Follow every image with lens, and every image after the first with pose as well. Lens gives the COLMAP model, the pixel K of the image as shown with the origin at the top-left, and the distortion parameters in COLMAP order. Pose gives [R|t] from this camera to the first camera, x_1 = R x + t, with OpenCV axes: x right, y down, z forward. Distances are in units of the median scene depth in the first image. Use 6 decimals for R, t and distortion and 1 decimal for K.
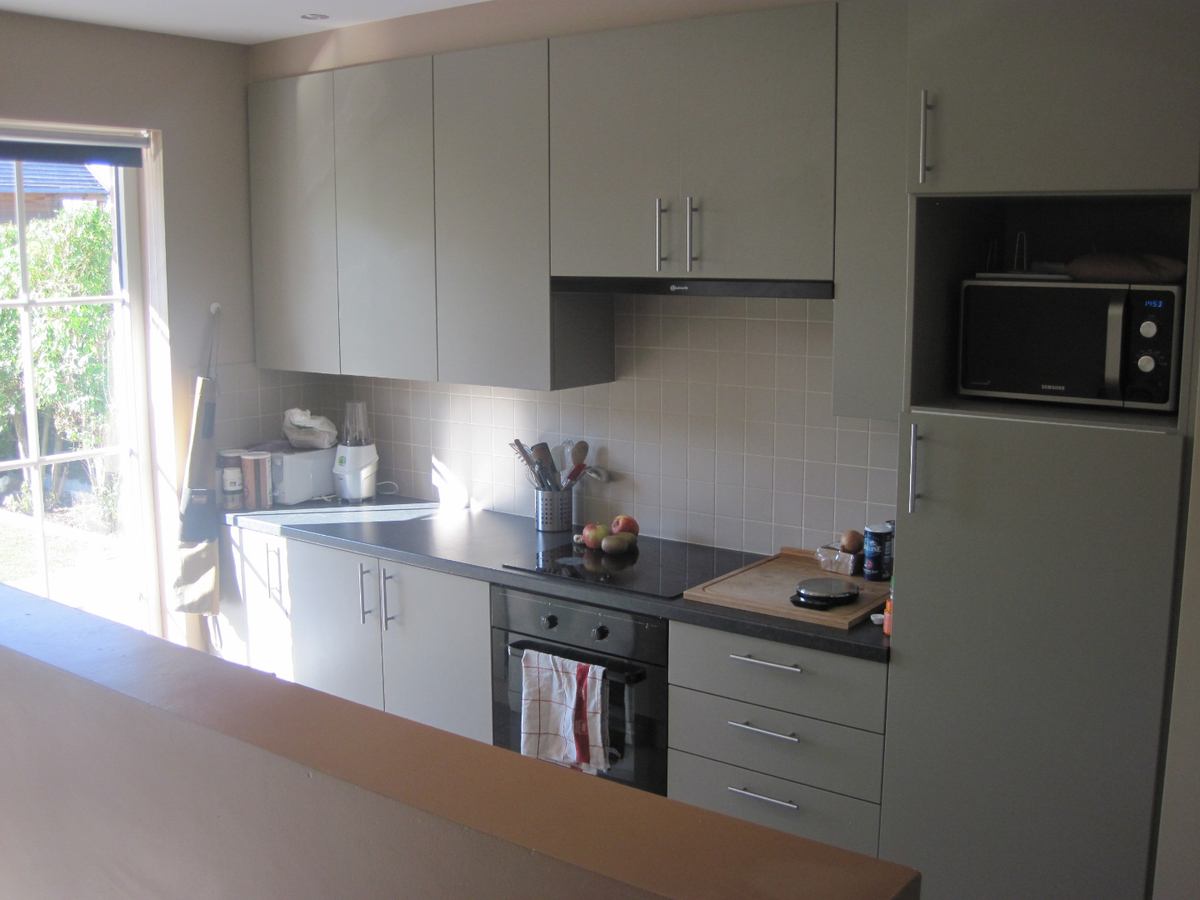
lens RADIAL K [[1233.1, 0, 603.0], [0, 1233.1, 443.6], [0, 0, 1]] dist [-0.183706, 0.173424]
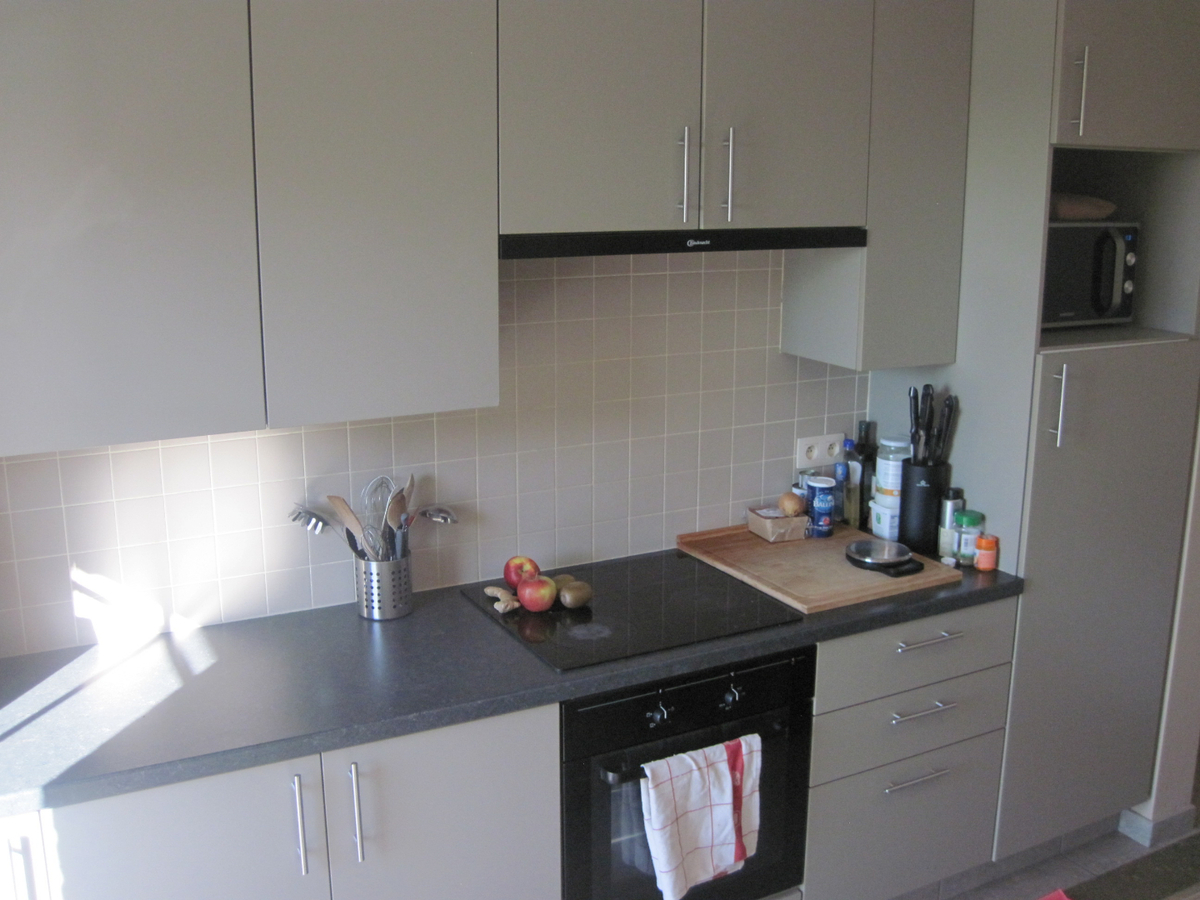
lens RADIAL K [[1233.1, 0, 603.0], [0, 1233.1, 443.6], [0, 0, 1]] dist [-0.183706, 0.173424]
pose [[0.416215, -0.203877, 0.886115, -0.676130], [0.131699, 0.977779, 0.163107, -0.136271], [-0.899678, 0.048813, 0.433816, 0.720377]]
